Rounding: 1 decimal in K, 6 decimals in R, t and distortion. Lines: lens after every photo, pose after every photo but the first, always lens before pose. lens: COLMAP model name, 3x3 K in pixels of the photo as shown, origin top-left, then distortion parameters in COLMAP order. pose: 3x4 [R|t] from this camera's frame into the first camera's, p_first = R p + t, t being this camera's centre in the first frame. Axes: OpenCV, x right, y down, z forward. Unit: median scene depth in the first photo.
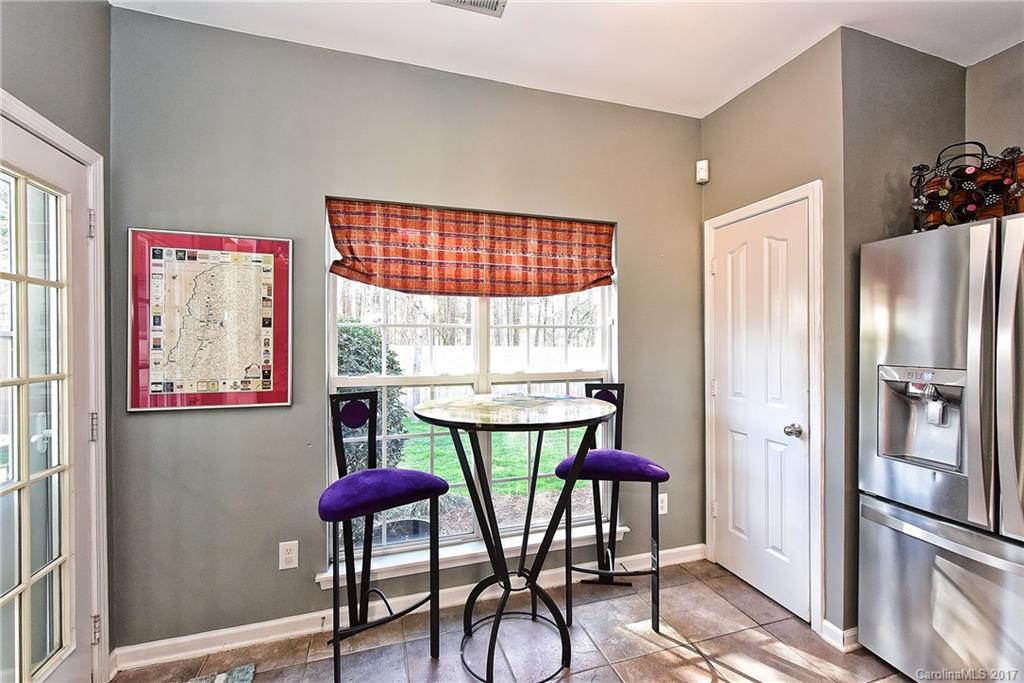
lens RADIAL K [[423.6, 0, 509.3], [0, 423.6, 341.4], [0, 0, 1]] dist [0.001196, -0.000515]
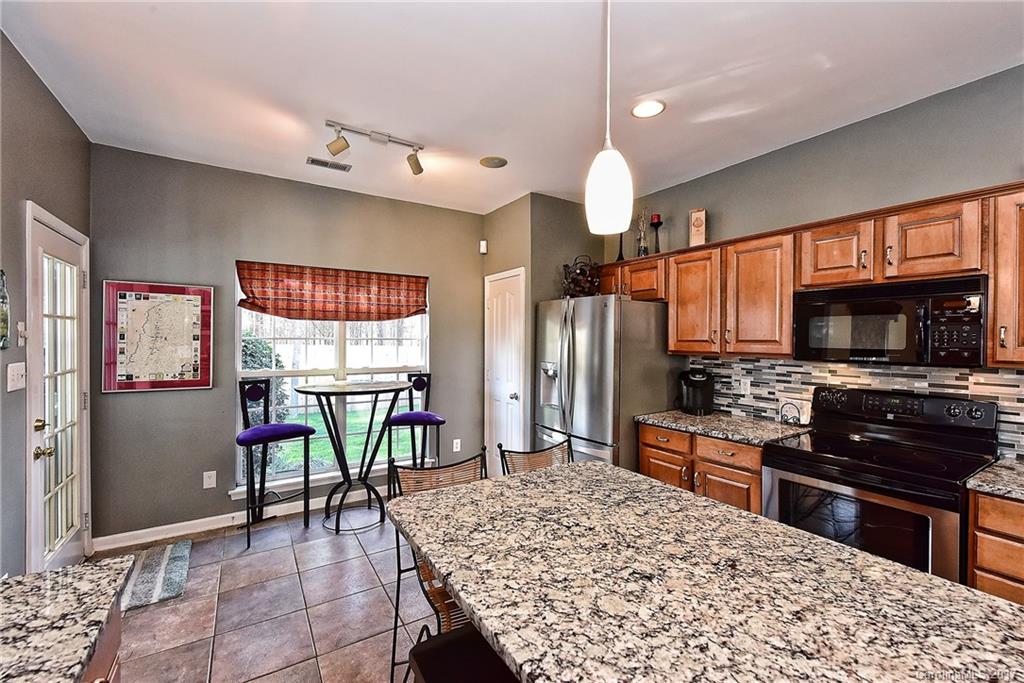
lens RADIAL K [[423.6, 0, 512.4], [0, 423.6, 341.0], [0, 0, 1]] dist [0.001196, -0.000515]
pose [[0.966094, 0.006570, 0.258108, 0.171722], [-0.006793, 0.999977, -0.000029, -0.036988], [-0.258102, -0.001726, 0.966116, -0.829245]]
